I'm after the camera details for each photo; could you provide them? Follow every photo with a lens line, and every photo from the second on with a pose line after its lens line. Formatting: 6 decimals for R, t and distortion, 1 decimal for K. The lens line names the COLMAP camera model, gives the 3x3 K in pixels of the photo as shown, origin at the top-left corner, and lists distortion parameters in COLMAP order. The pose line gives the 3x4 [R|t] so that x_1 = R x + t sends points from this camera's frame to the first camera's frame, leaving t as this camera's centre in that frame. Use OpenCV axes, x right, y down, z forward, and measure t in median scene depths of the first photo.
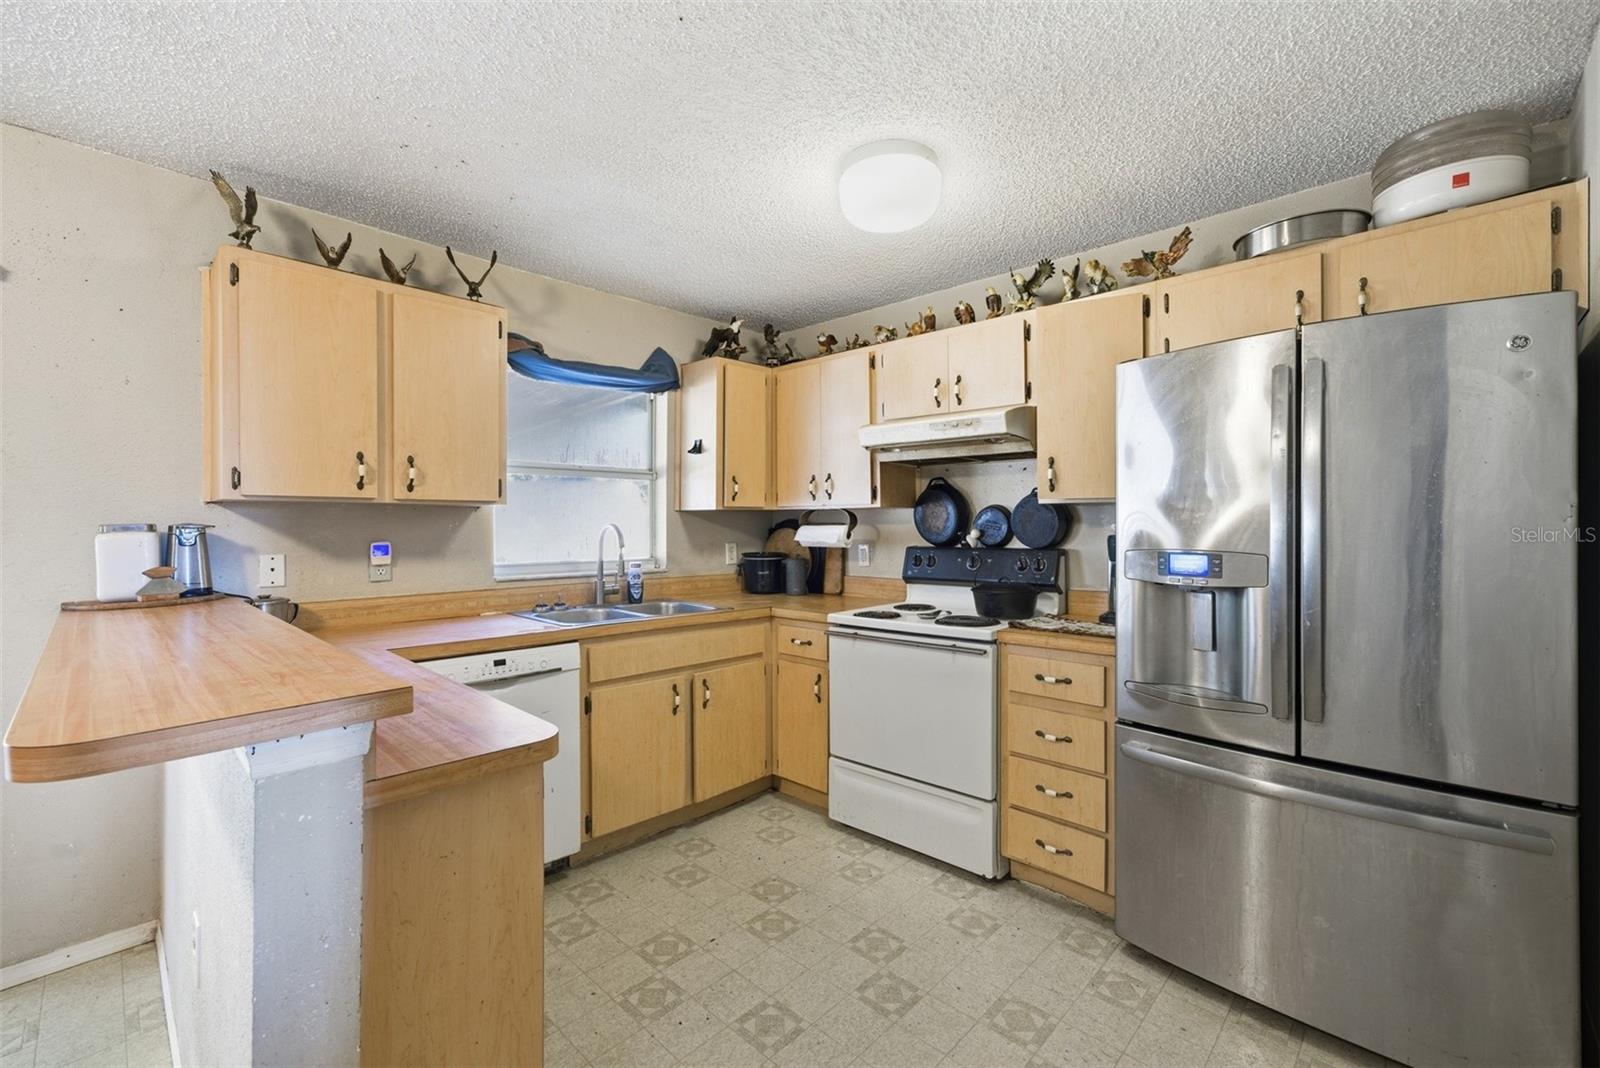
lens RADIAL K [[677.2, 0, 803.0], [0, 677.2, 523.3], [0, 0, 1]] dist [-0.016122, 0.008202]
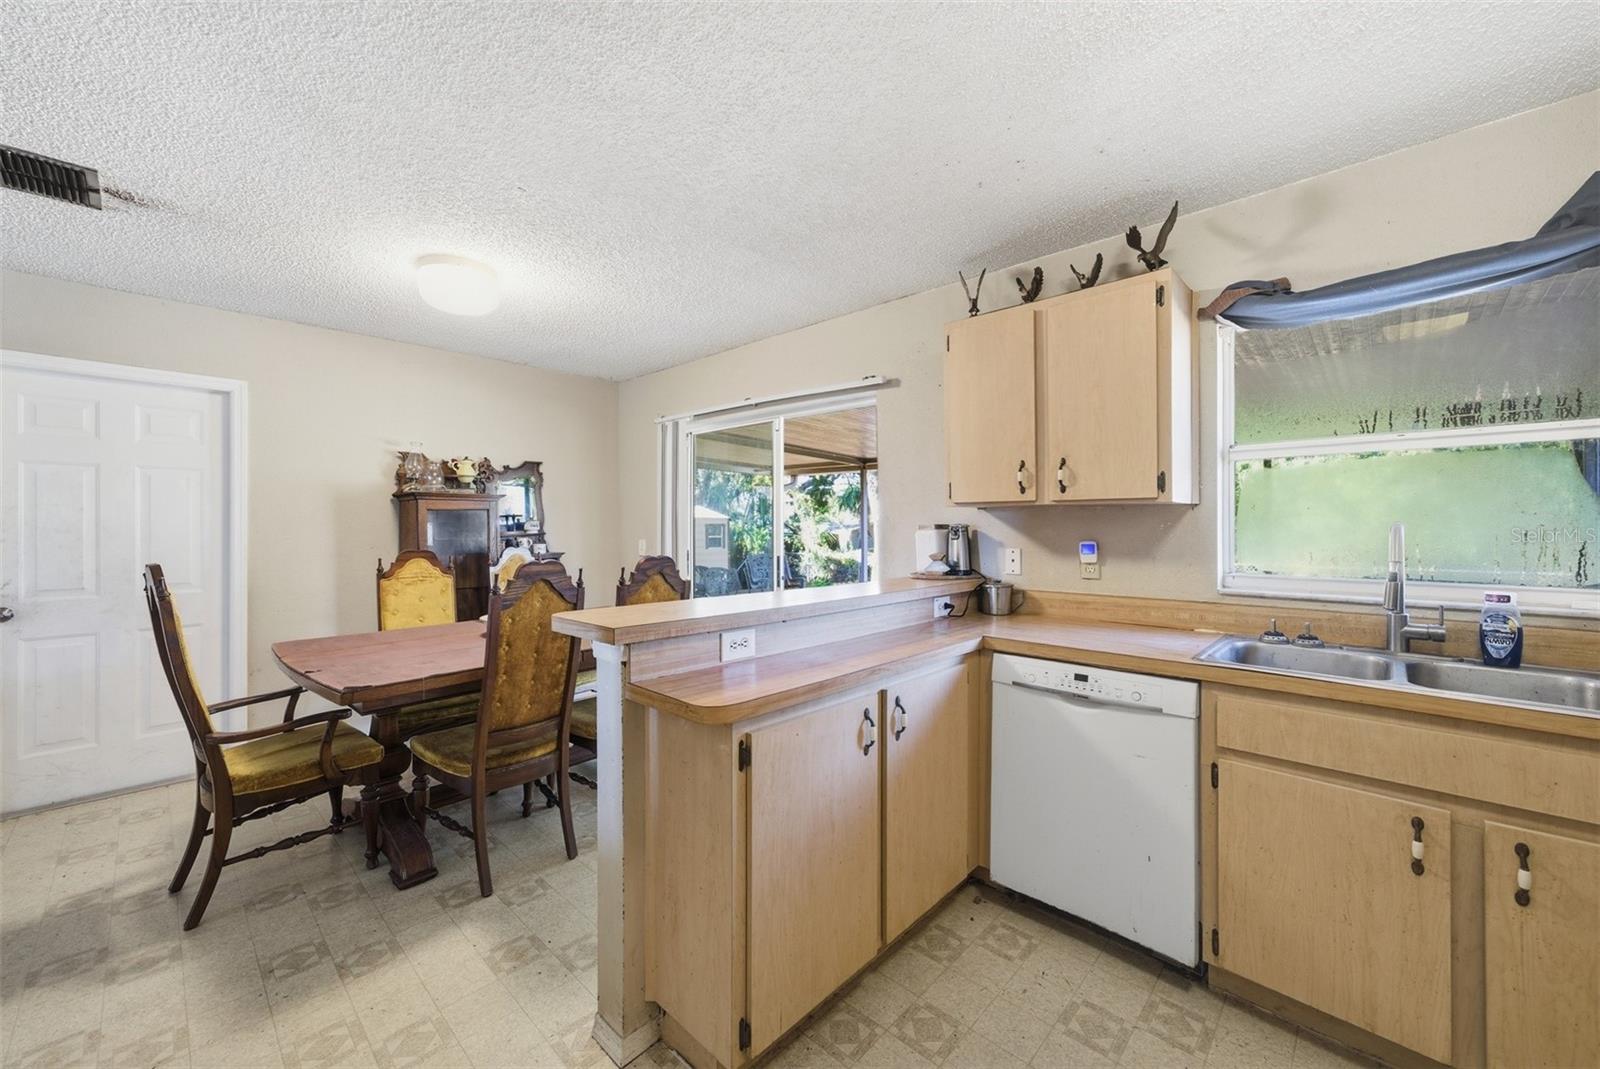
lens RADIAL K [[615.6, 0, 795.1], [0, 615.6, 524.5], [0, 0, 1]] dist [0.001239, -0.000157]
pose [[0.008876, -0.001005, -0.999960, 0.301212], [0.003150, 0.999995, -0.000977, 0.001120], [0.999956, -0.003141, 0.008879, 0.495343]]
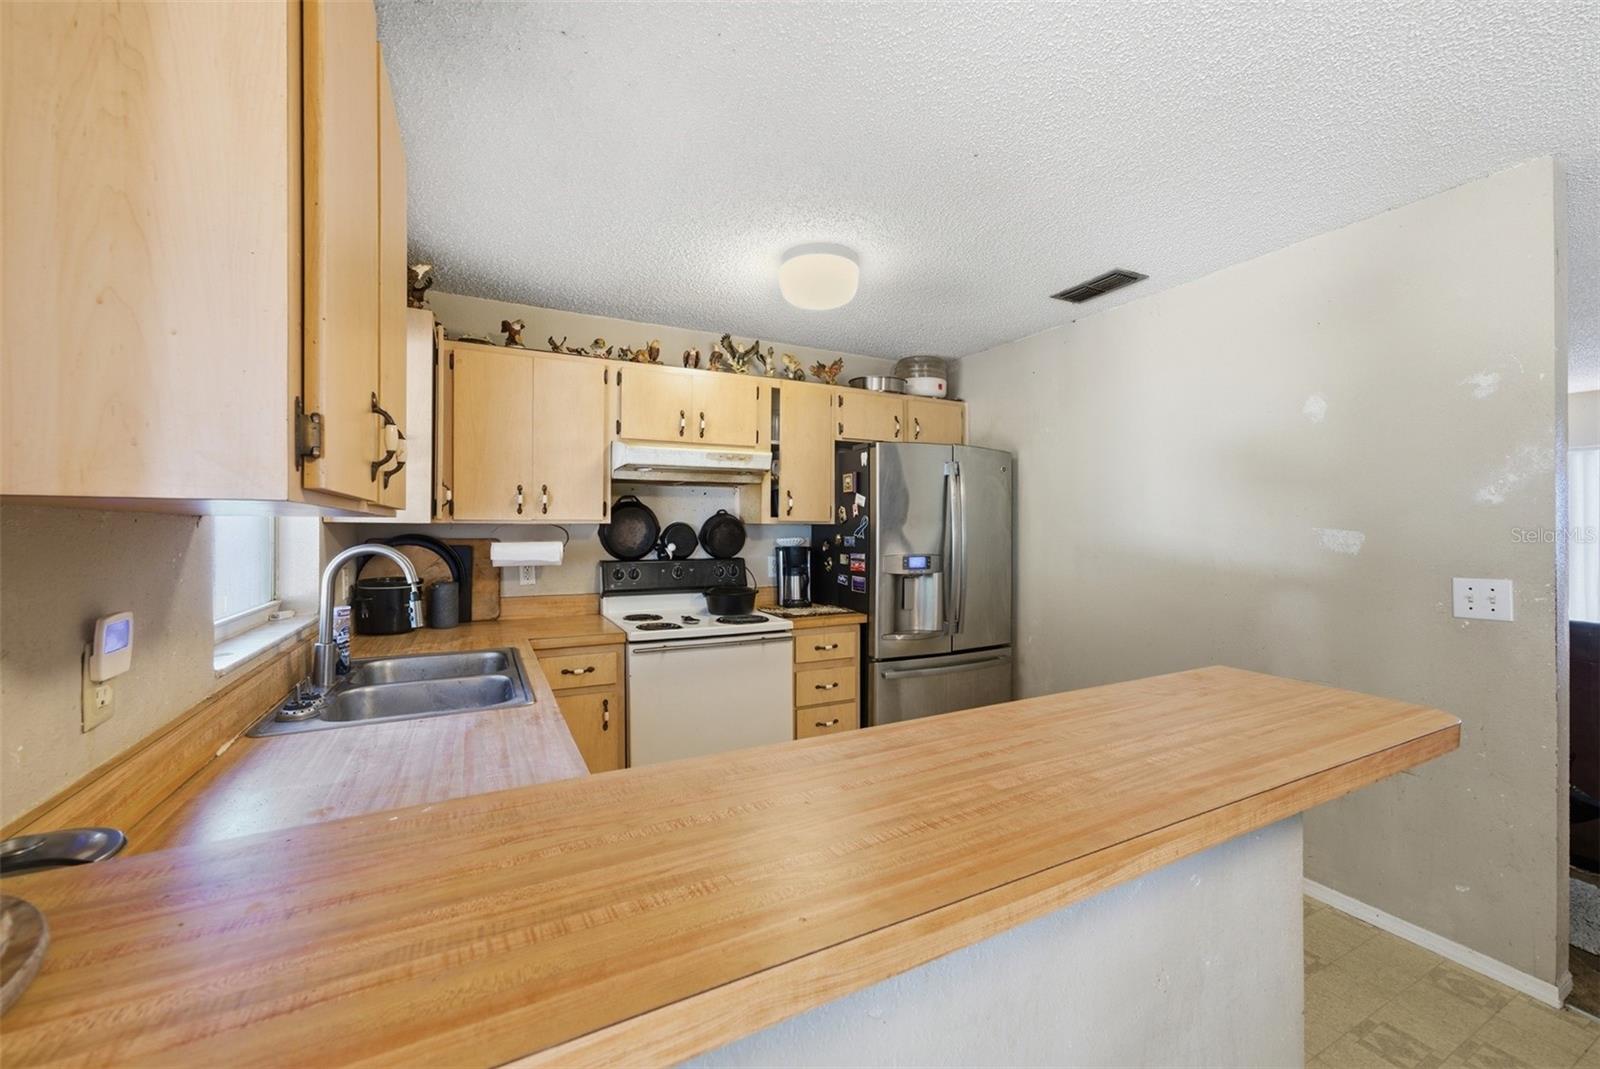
lens RADIAL K [[606.8, 0, 800.0], [0, 606.8, 534.5], [0, 0, 1]] dist [-0.083419, 0.000052]
pose [[0.327699, -0.008072, 0.944748, -0.751849], [-0.006160, 0.999924, 0.010680, -0.021242], [-0.944762, -0.009320, 0.327625, 0.535664]]
